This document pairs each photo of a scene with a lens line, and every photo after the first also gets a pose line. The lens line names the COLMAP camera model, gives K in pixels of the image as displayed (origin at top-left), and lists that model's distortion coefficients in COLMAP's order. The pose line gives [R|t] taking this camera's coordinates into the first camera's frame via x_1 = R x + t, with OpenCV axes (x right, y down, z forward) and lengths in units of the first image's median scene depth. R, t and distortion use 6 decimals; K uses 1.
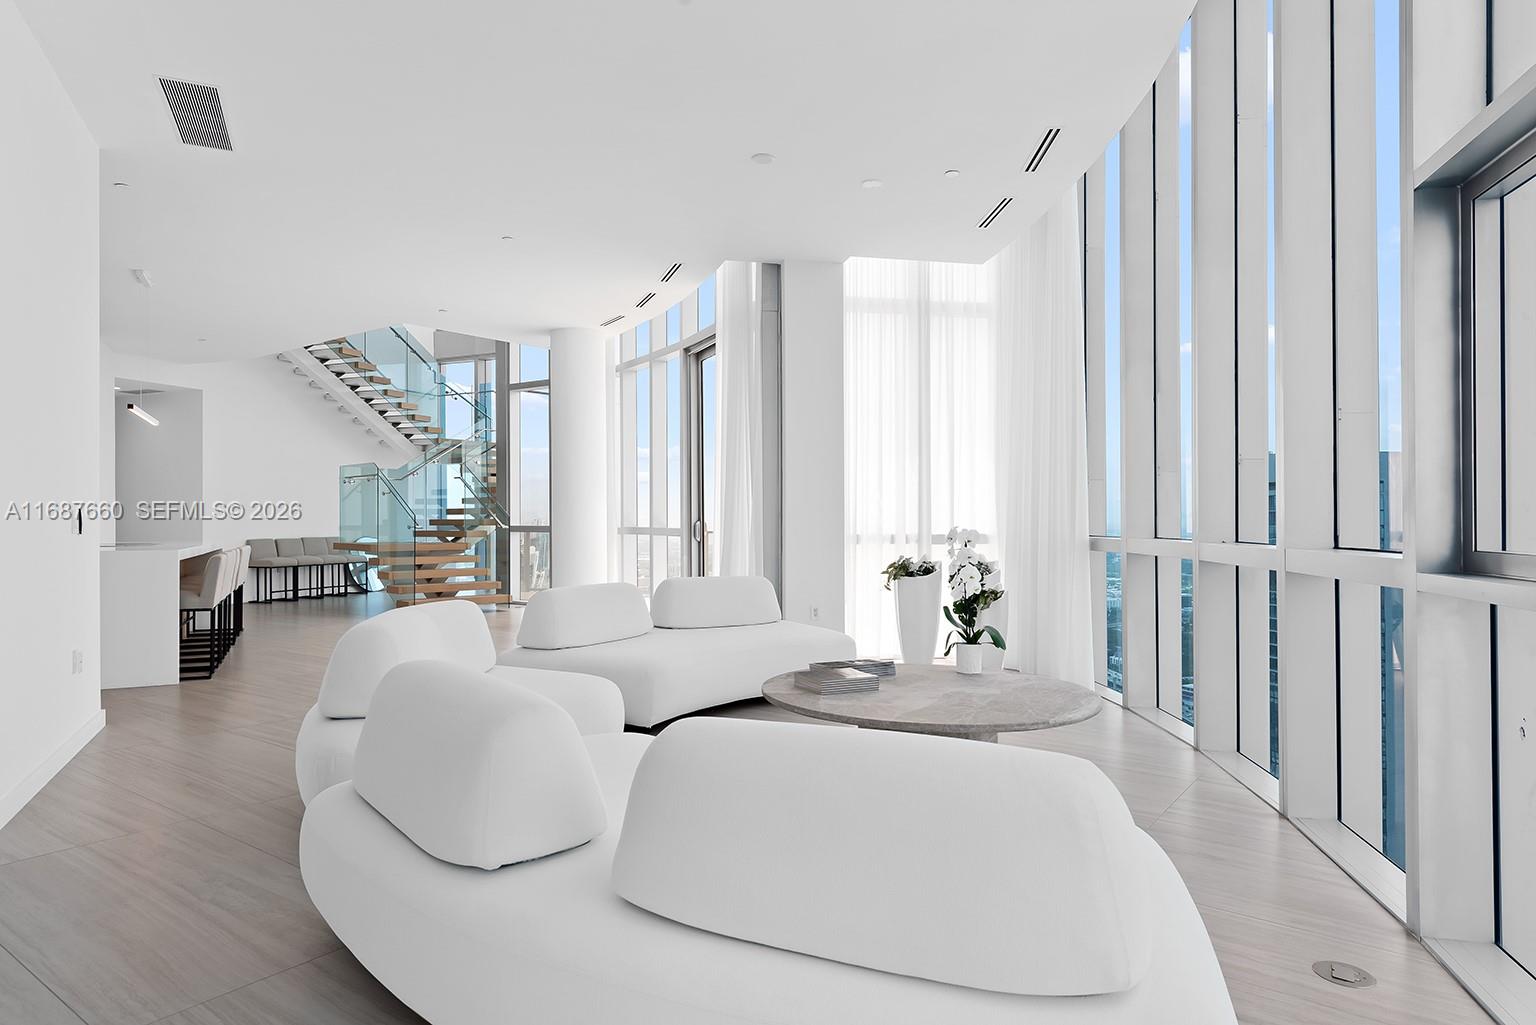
lens RADIAL K [[900.1, 0, 768.0], [0, 900.1, 512.5], [0, 0, 1]] dist [0.002512, 0.000131]
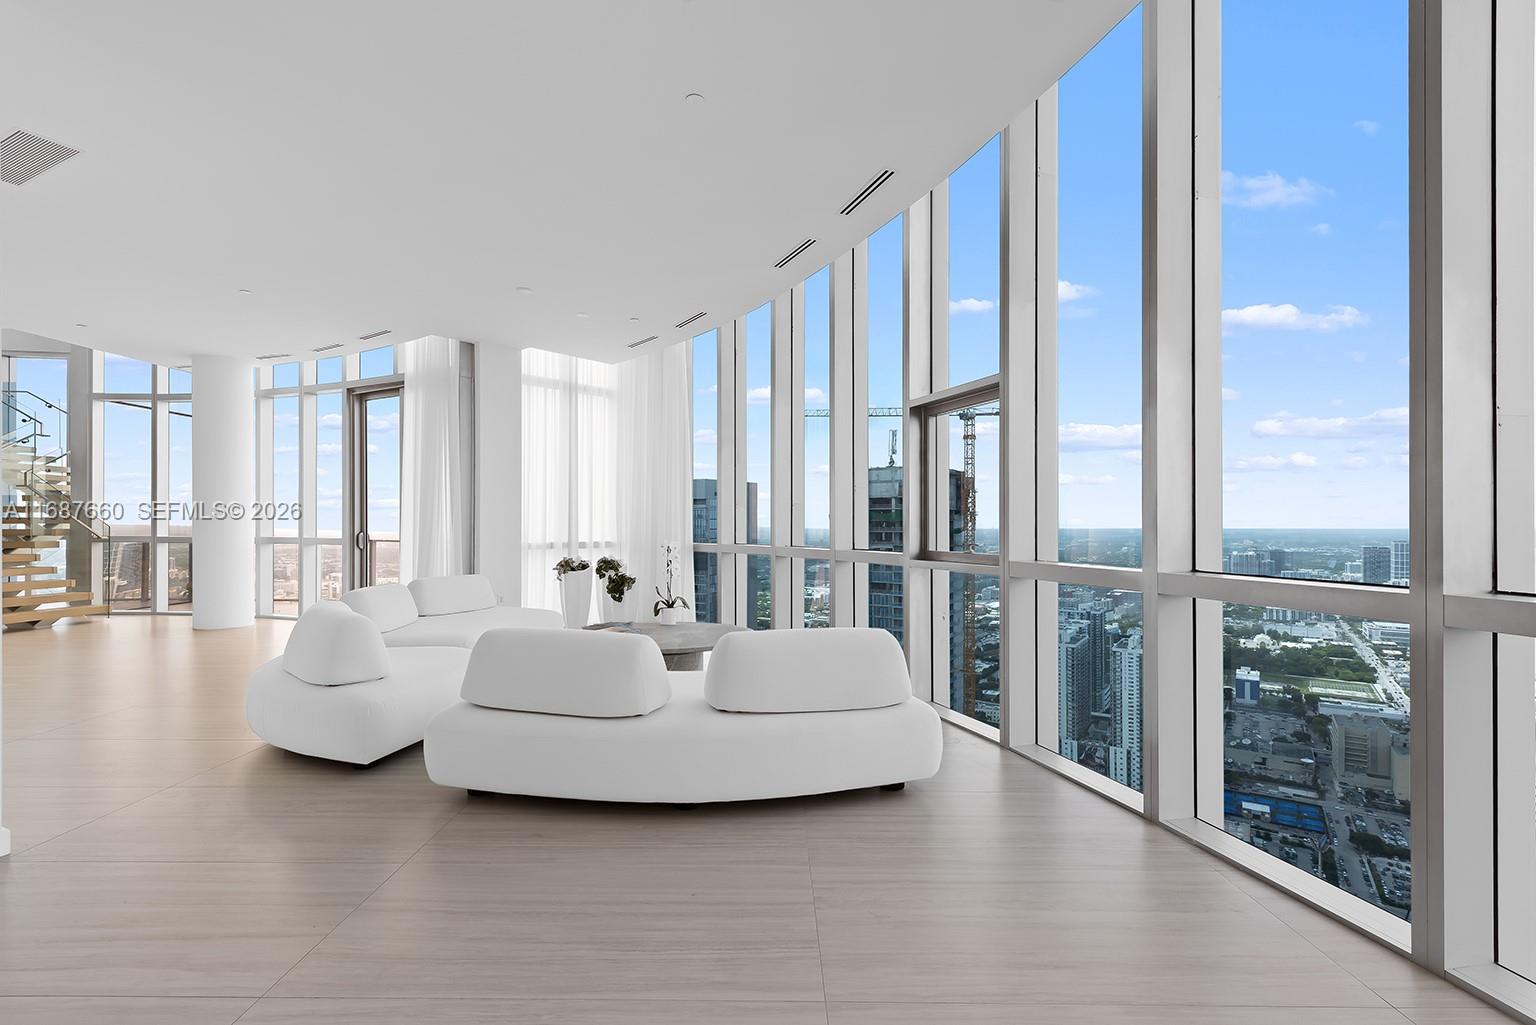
lens RADIAL K [[714.1, 0, 768.0], [0, 714.1, 512.5], [0, 0, 1]] dist [0.000927, -0.000065]
pose [[0.804008, 0.011928, 0.594499, -0.265374], [-0.006178, 0.999912, -0.011708, -0.012247], [-0.594587, 0.005740, 0.804011, -0.125695]]
